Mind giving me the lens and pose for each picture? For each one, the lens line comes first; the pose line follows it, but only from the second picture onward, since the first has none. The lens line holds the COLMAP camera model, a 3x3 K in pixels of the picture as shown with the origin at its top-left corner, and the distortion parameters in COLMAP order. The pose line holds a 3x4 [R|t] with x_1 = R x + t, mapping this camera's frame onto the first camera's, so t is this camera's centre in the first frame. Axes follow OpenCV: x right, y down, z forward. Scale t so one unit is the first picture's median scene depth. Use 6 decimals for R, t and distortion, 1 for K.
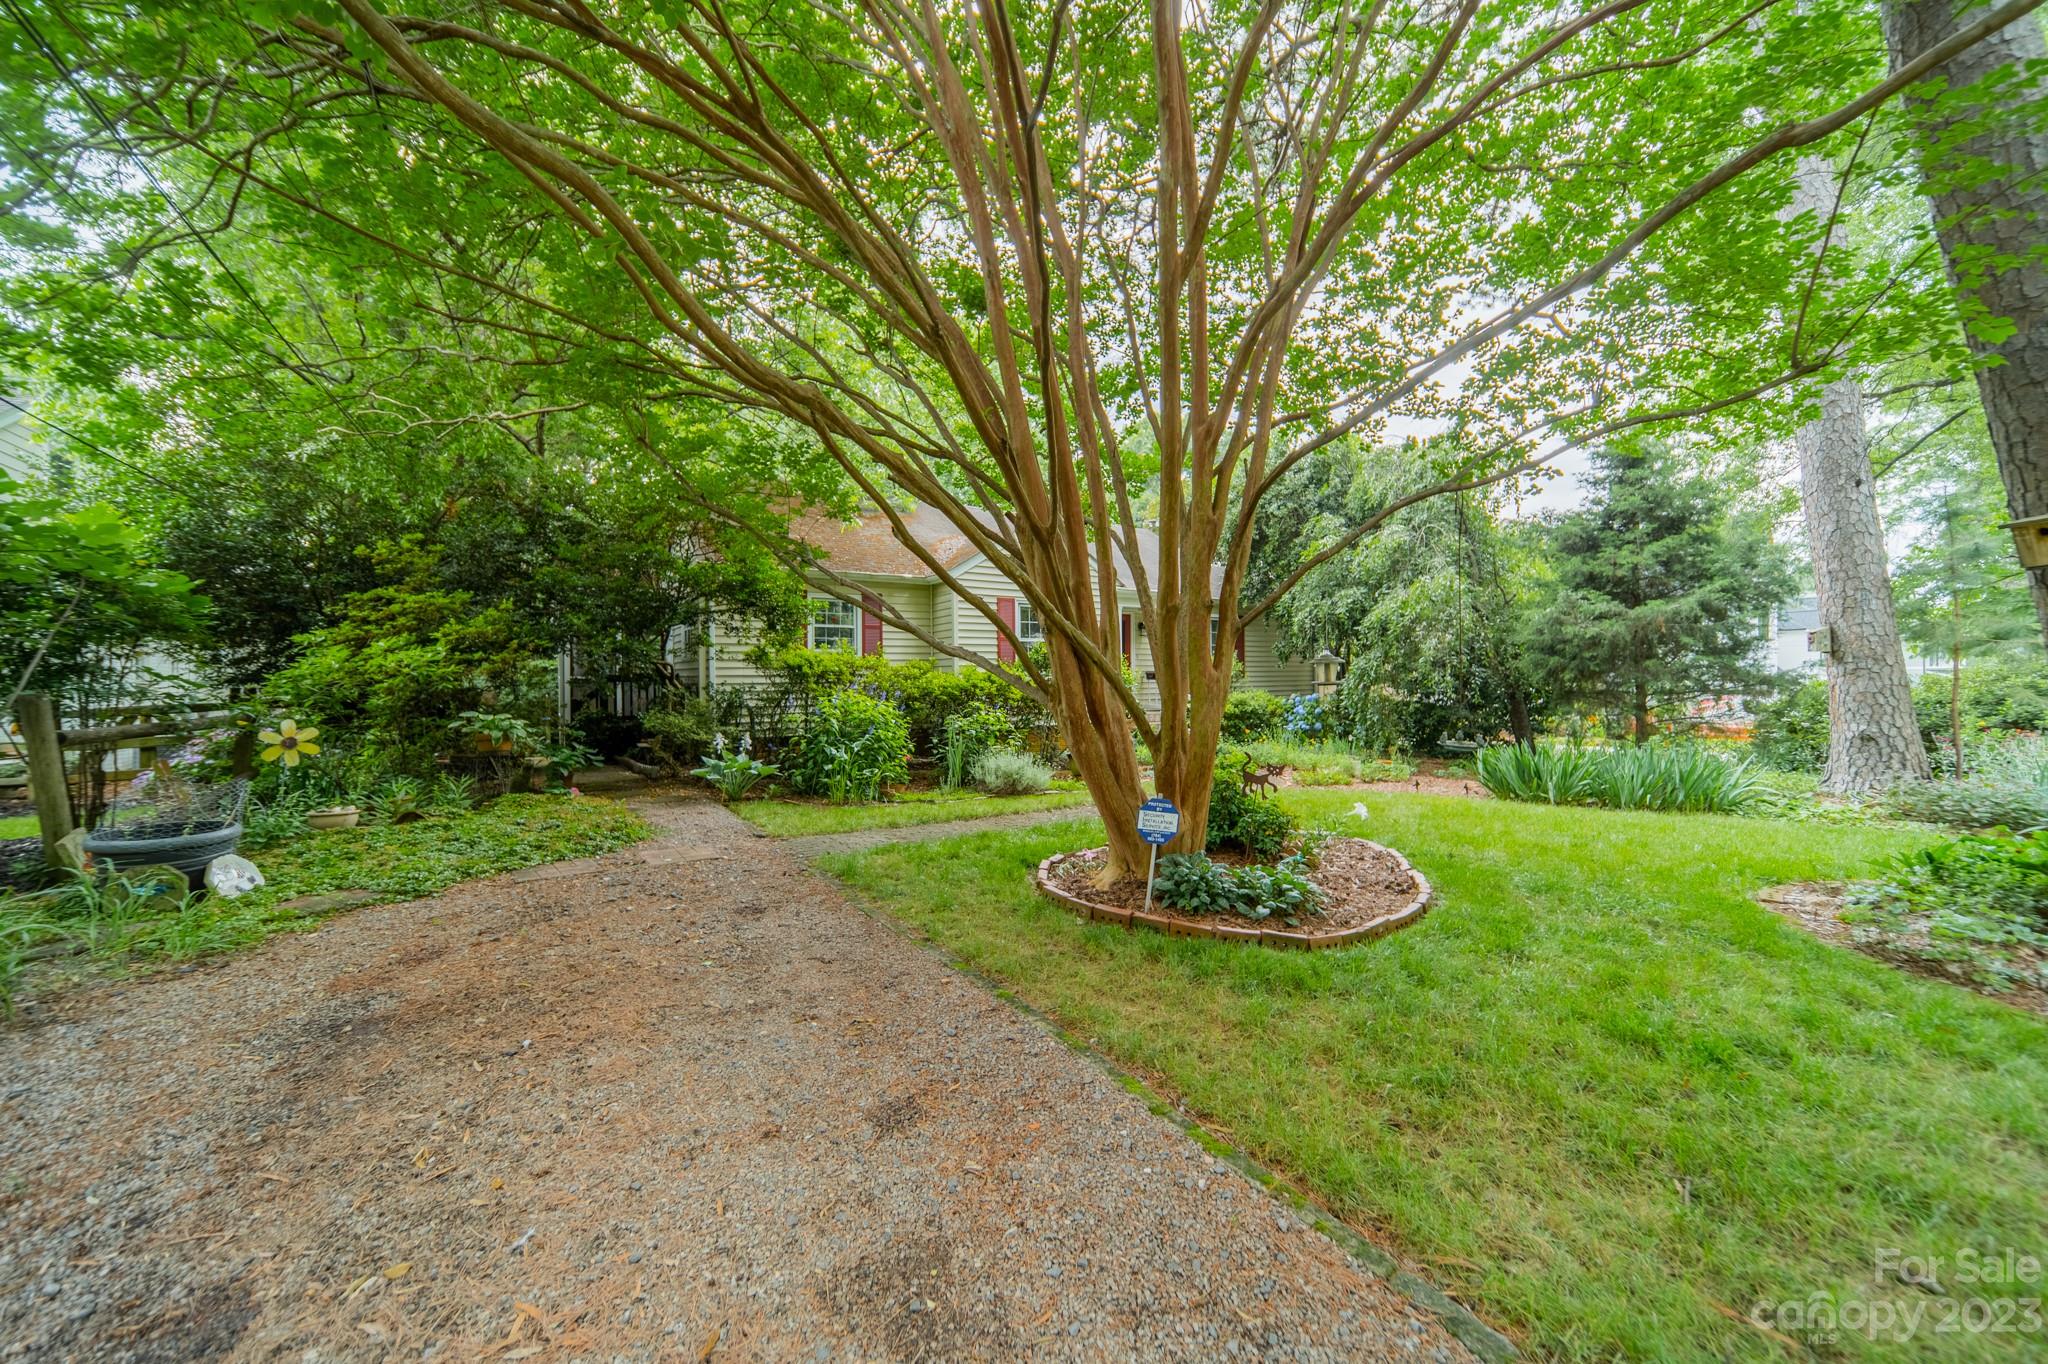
lens RADIAL K [[730.3, 0, 1029.1], [0, 730.3, 678.6], [0, 0, 1]] dist [0.007885, -0.000164]
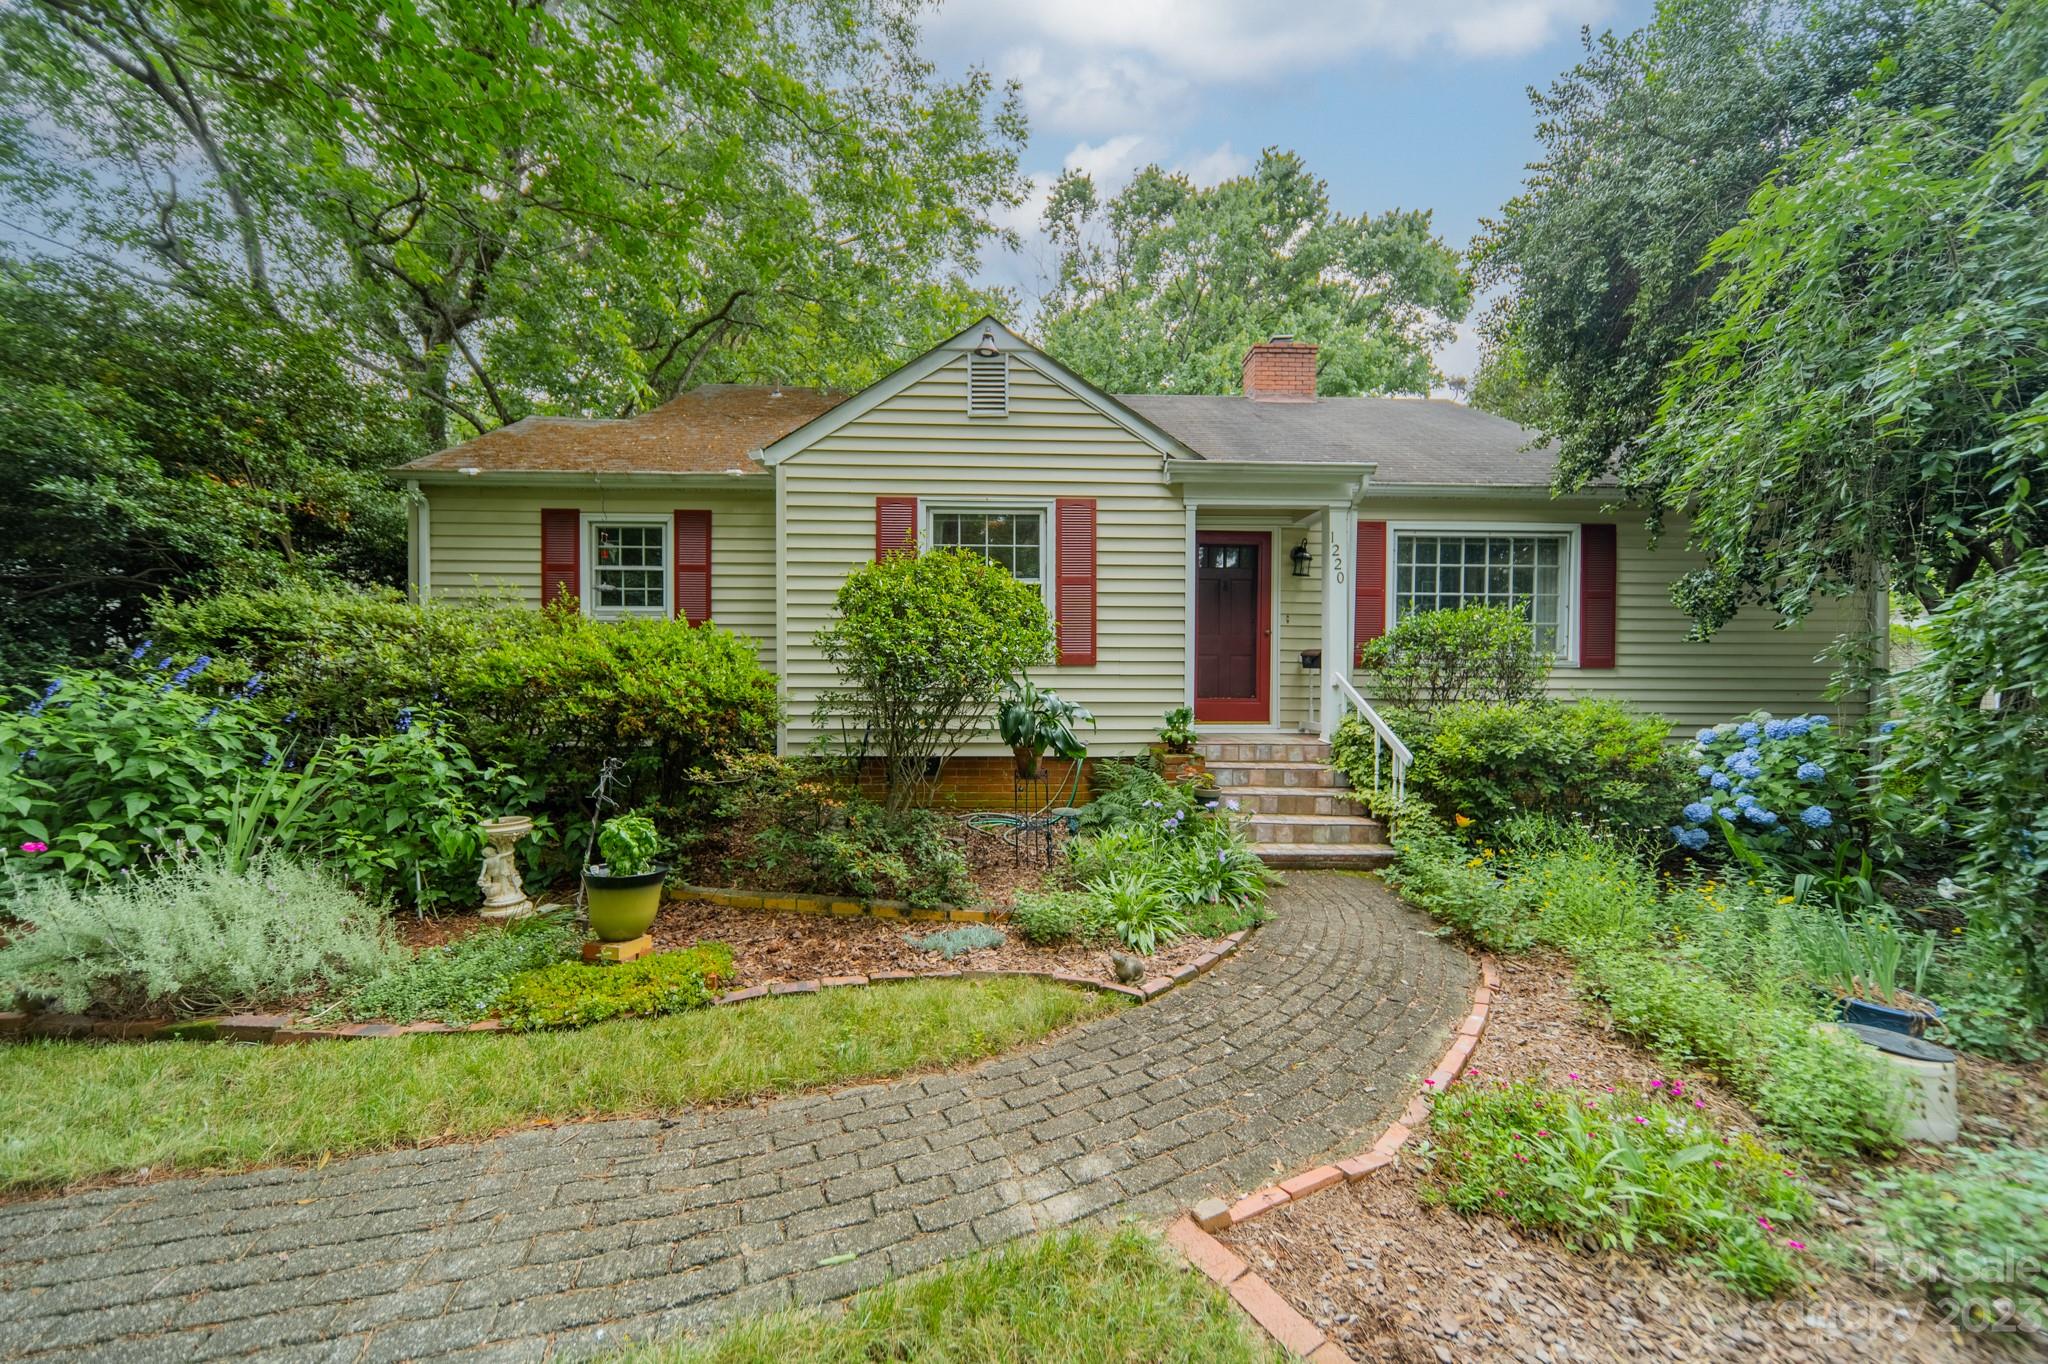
lens RADIAL K [[730.3, 0, 1030.3], [0, 730.3, 680.8], [0, 0, 1]] dist [0.007885, -0.000164]
pose [[0.855513, 0.017894, -0.517473, 0.414255], [-0.015167, 0.999840, 0.009499, 0.011778], [0.517560, -0.000278, 0.855647, 0.846750]]
